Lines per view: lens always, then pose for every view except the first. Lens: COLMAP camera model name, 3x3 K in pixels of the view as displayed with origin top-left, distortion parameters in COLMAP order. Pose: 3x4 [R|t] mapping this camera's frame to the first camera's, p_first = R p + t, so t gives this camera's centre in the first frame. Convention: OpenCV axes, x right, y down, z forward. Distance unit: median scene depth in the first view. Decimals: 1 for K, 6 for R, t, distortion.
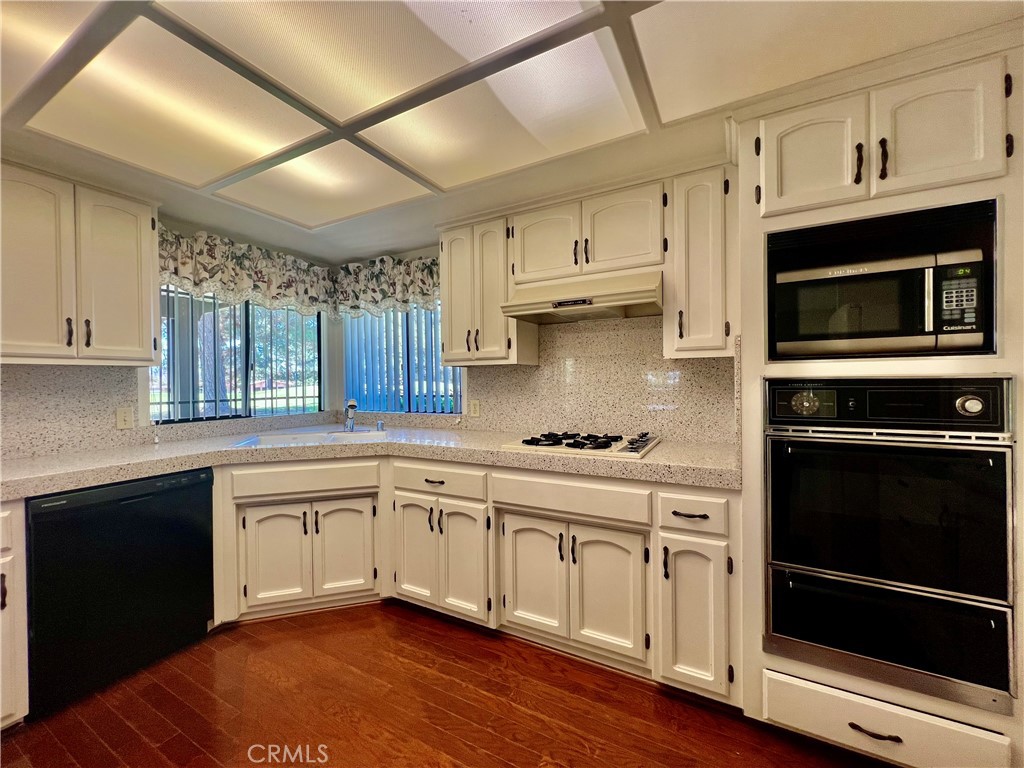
lens RADIAL K [[409.5, 0, 512.5], [0, 409.5, 385.7], [0, 0, 1]] dist [0.000272, 0.001201]
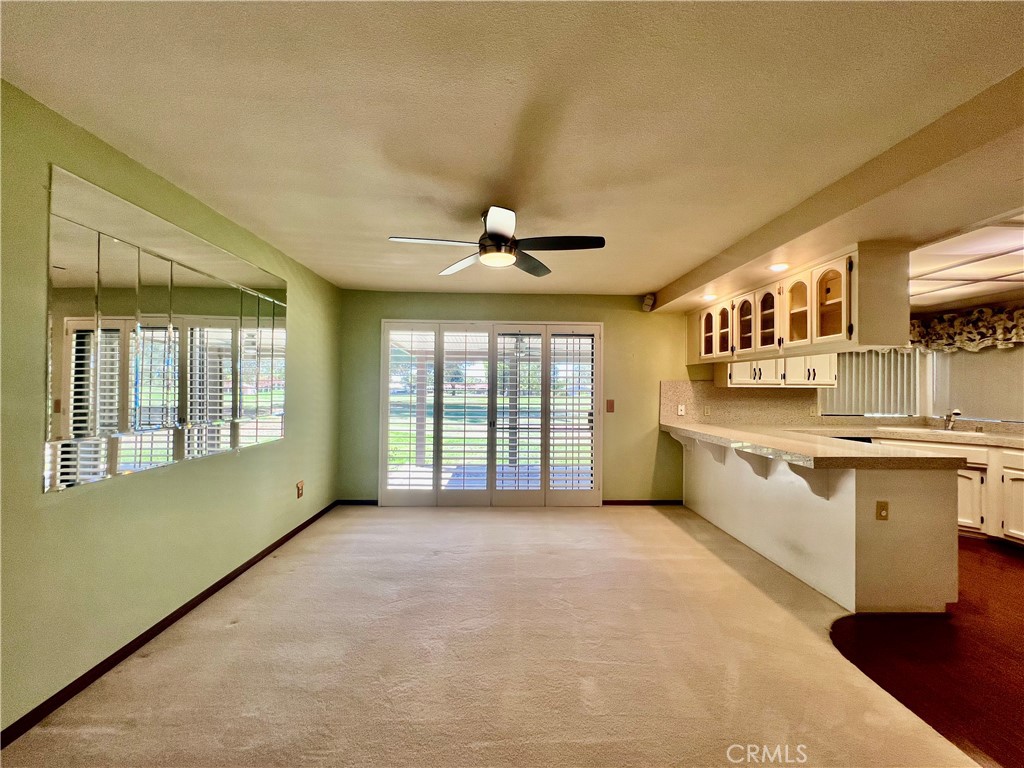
lens RADIAL K [[409.5, 0, 512.2], [0, 409.5, 386.1], [0, 0, 1]] dist [0.000272, 0.001201]
pose [[0.497285, 0.011130, -0.867516, 0.106741], [-0.015661, 0.999870, 0.003850, -0.030283], [0.867446, 0.011672, 0.497394, -1.093402]]
